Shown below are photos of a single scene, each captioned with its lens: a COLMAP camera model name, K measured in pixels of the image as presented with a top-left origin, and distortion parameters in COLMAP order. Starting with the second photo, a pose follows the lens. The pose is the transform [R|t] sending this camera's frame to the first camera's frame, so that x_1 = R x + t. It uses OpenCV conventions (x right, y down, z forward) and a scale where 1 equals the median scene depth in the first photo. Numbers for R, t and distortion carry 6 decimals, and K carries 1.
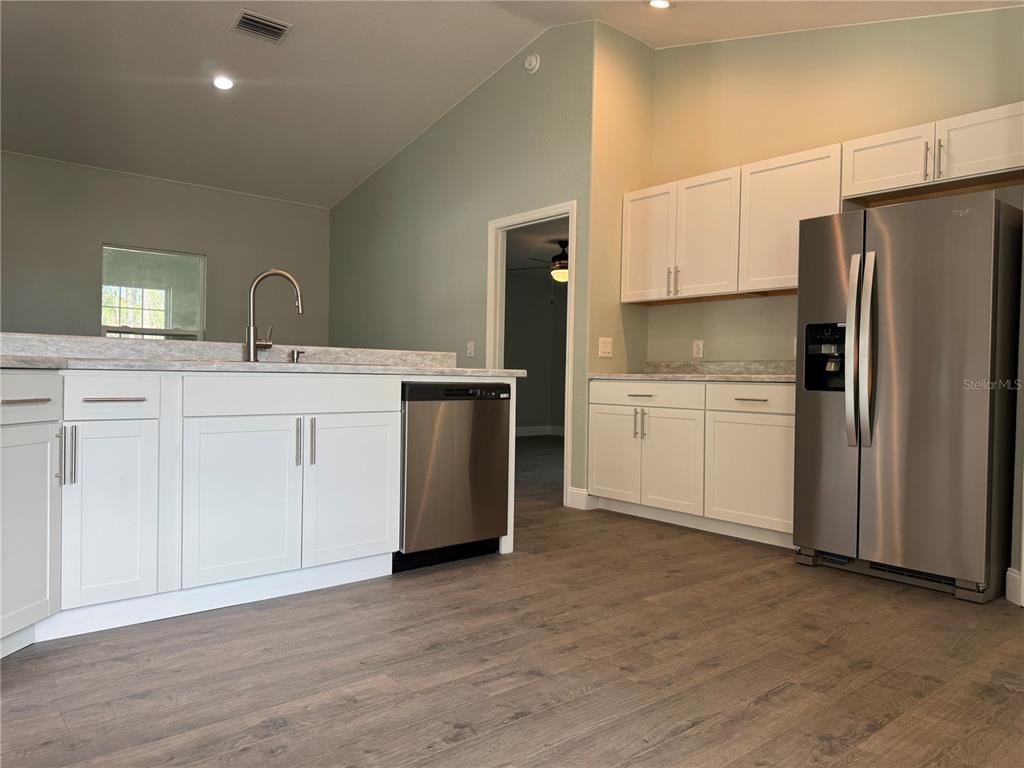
lens RADIAL K [[721.2, 0, 511.8], [0, 721.2, 382.4], [0, 0, 1]] dist [0.075425, -0.094927]
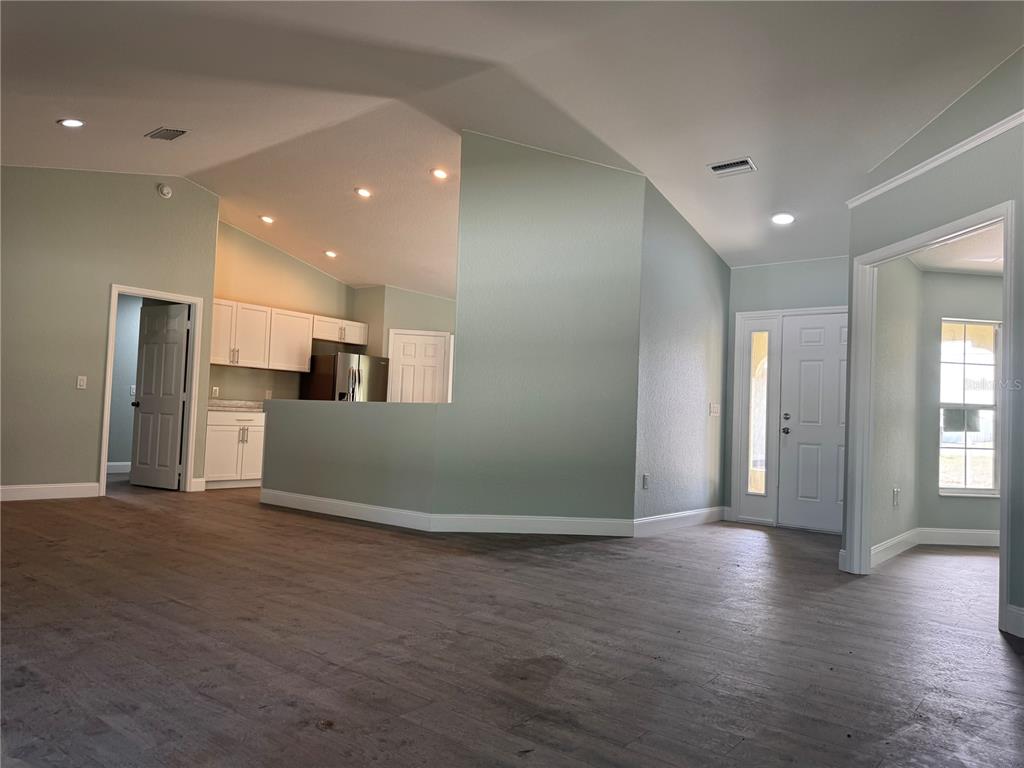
lens RADIAL K [[721.2, 0, 511.8], [0, 721.2, 382.4], [0, 0, 1]] dist [0.075425, -0.094927]
pose [[-0.185553, 0.027835, 0.982240, -1.644432], [-0.031350, 0.998922, -0.034231, -0.032250], [-0.982134, -0.037145, -0.184480, 0.633323]]
